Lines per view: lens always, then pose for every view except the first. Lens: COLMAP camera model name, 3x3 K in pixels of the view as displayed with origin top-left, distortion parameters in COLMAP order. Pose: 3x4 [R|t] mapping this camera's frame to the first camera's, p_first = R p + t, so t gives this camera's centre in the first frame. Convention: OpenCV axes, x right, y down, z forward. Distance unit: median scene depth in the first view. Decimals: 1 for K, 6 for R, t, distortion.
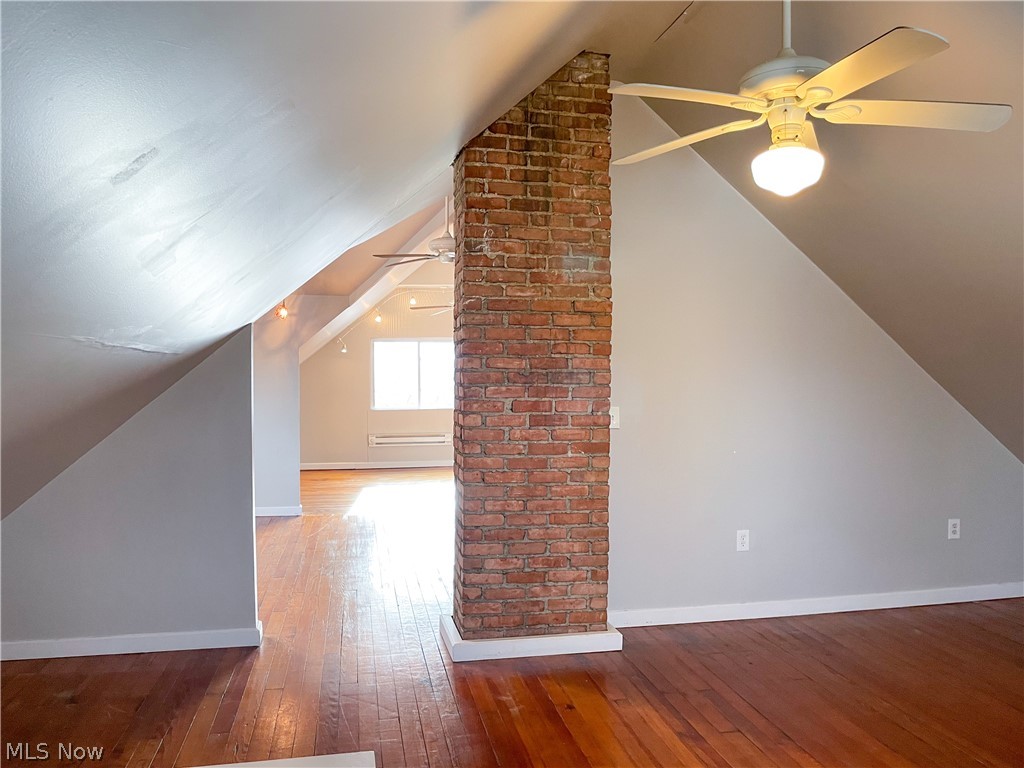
lens RADIAL K [[793.5, 0, 515.4], [0, 793.5, 392.1], [0, 0, 1]] dist [-0.015869, 0.005370]
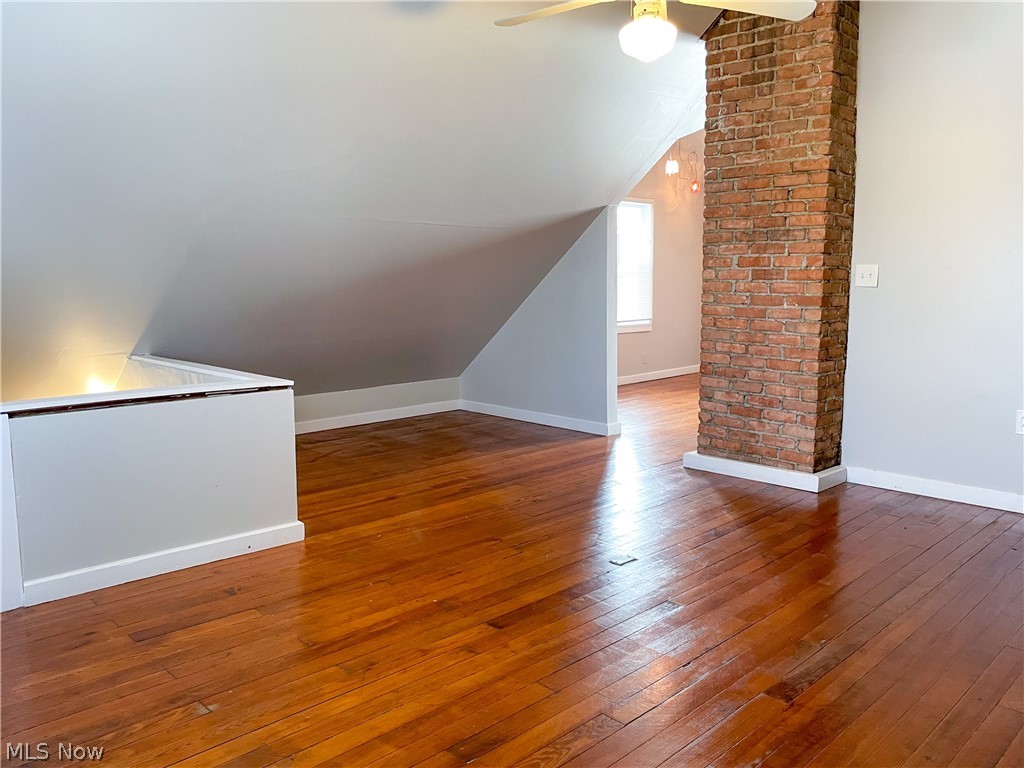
lens RADIAL K [[793.5, 0, 508.3], [0, 793.5, 379.9], [0, 0, 1]] dist [-0.015869, 0.005370]
pose [[0.549129, 0.107111, -0.828845, 0.783274], [-0.013301, 0.992748, 0.119480, 0.054914], [0.835632, -0.054585, 0.546571, 0.082314]]
